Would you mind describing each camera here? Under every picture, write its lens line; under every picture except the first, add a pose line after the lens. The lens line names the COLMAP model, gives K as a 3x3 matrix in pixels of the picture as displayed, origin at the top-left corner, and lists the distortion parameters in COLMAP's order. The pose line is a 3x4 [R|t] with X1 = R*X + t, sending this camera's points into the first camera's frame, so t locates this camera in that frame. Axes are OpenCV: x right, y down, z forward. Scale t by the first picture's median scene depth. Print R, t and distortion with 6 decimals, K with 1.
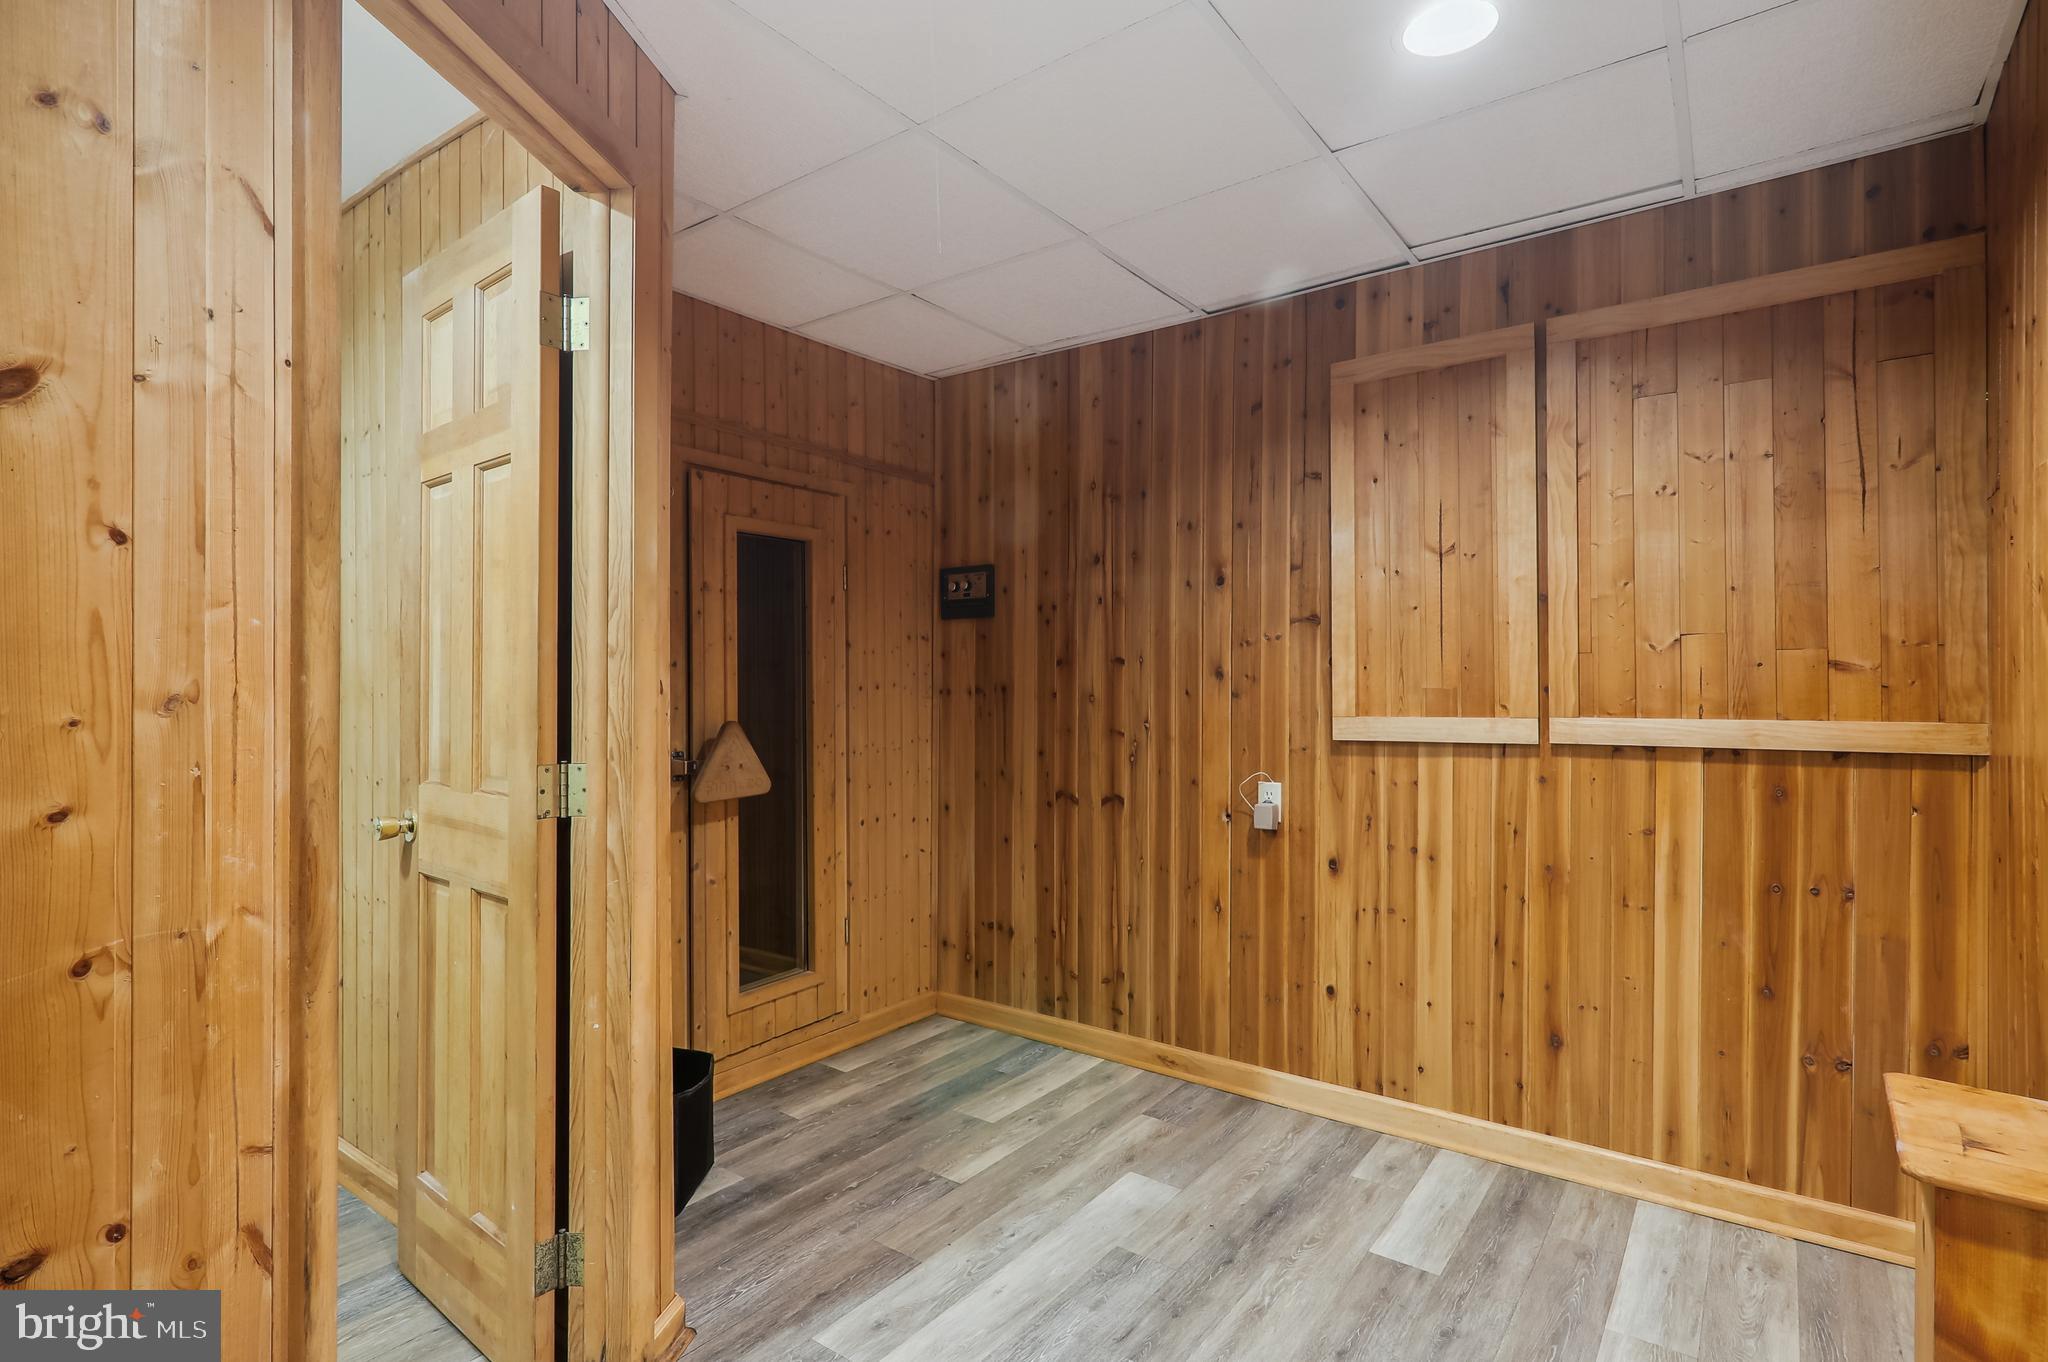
lens RADIAL K [[996.3, 0, 1035.8], [0, 996.3, 683.2], [0, 0, 1]] dist [0.001139, -0.002324]
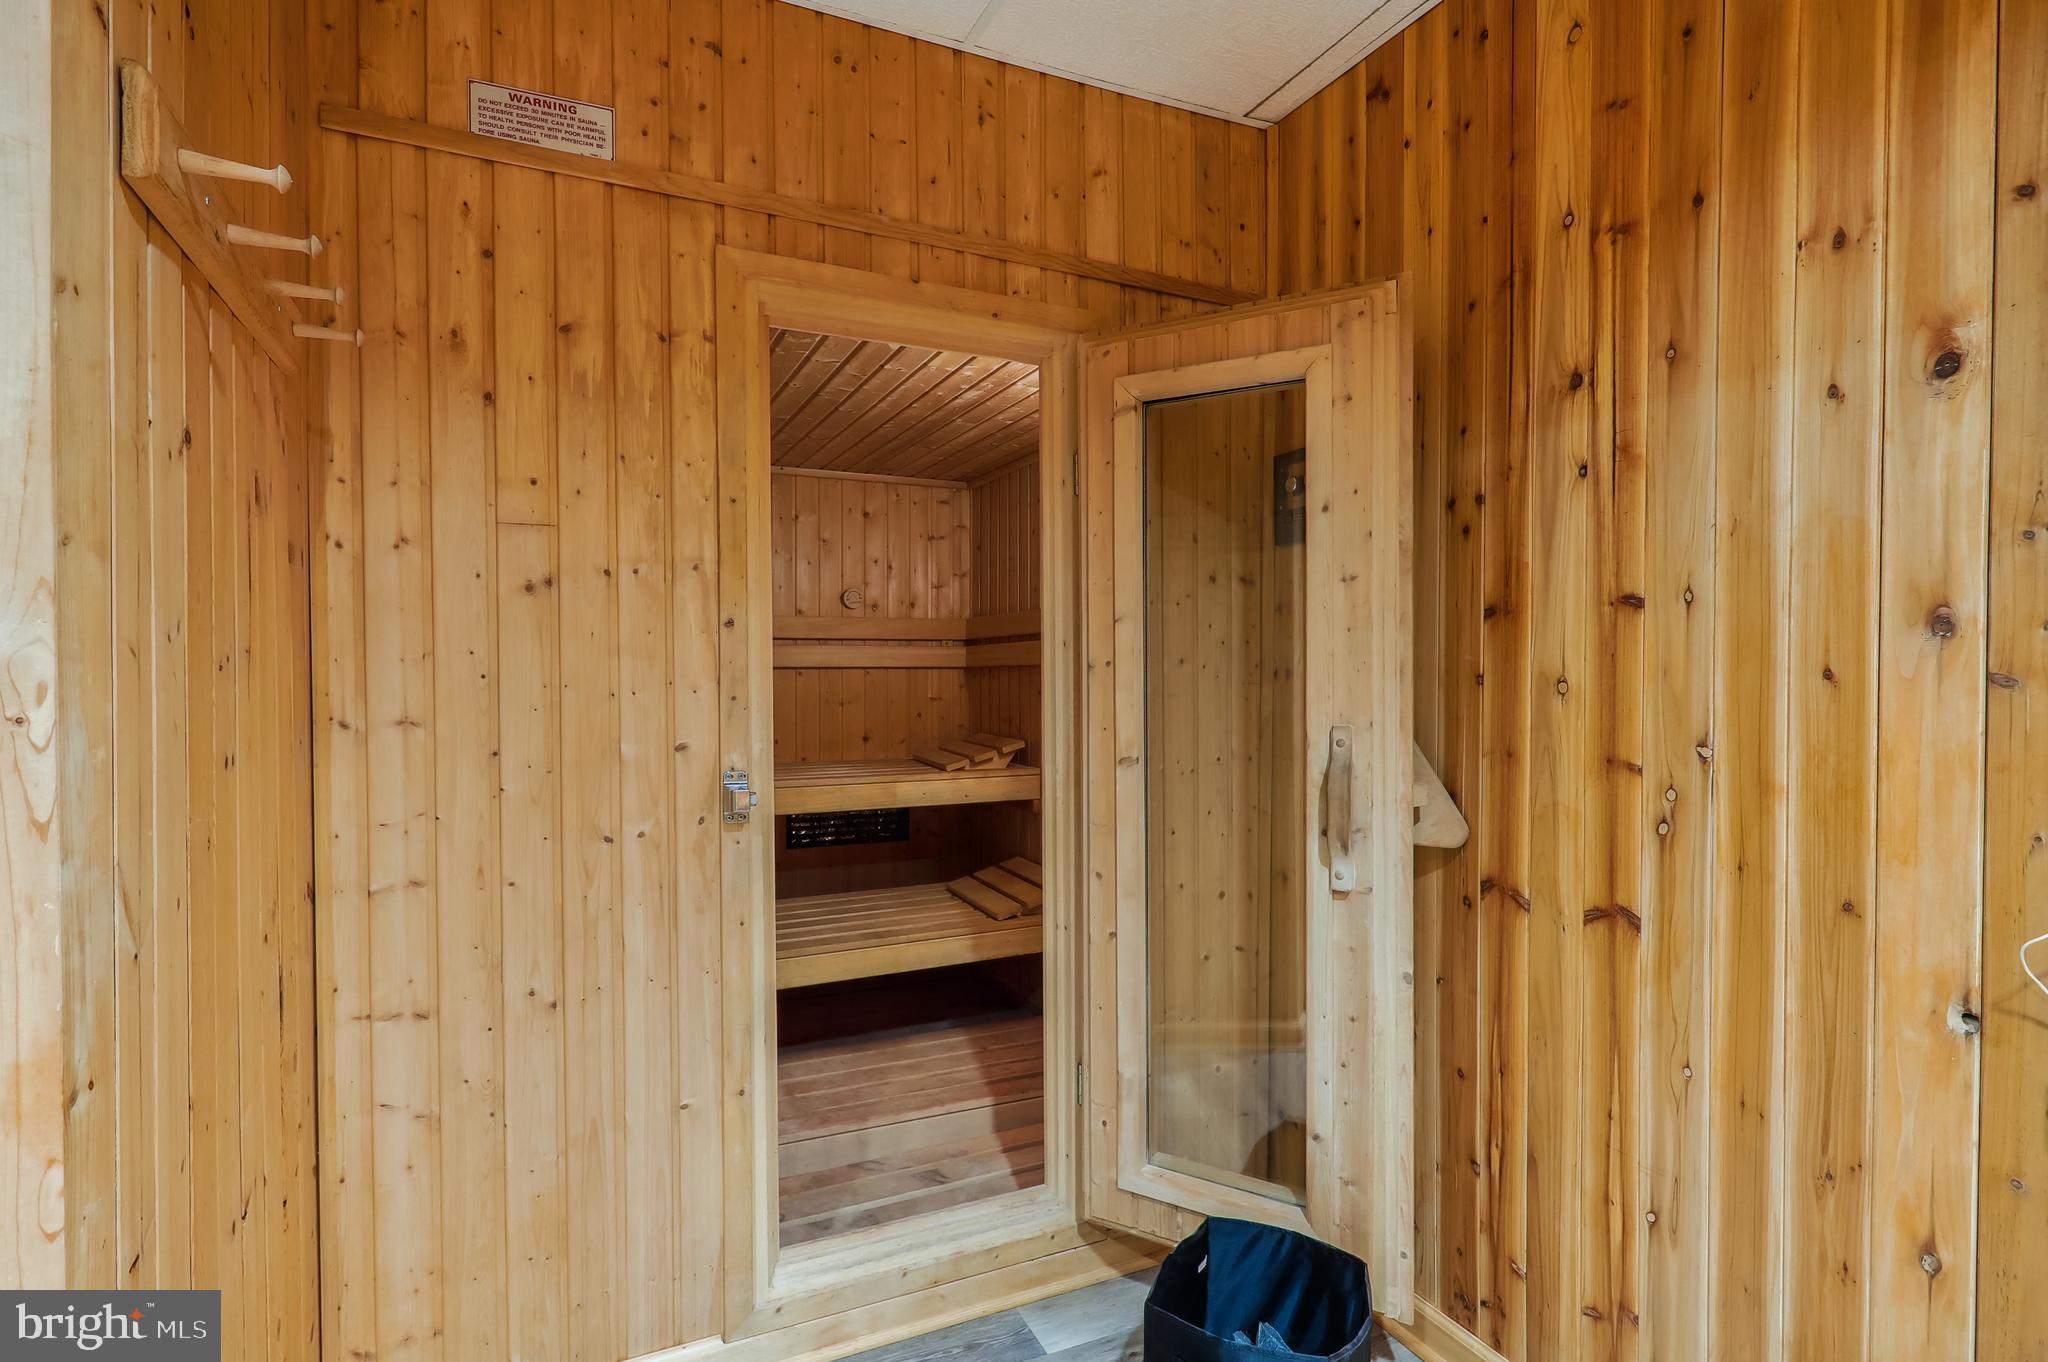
lens RADIAL K [[996.3, 0, 1026.4], [0, 996.3, 683.2], [0, 0, 1]] dist [0.001139, -0.002324]
pose [[0.873980, 0.004615, -0.485940, 0.068514], [0.001306, 0.999929, 0.011845, 0.008402], [0.485960, -0.010987, 0.873912, 0.516299]]
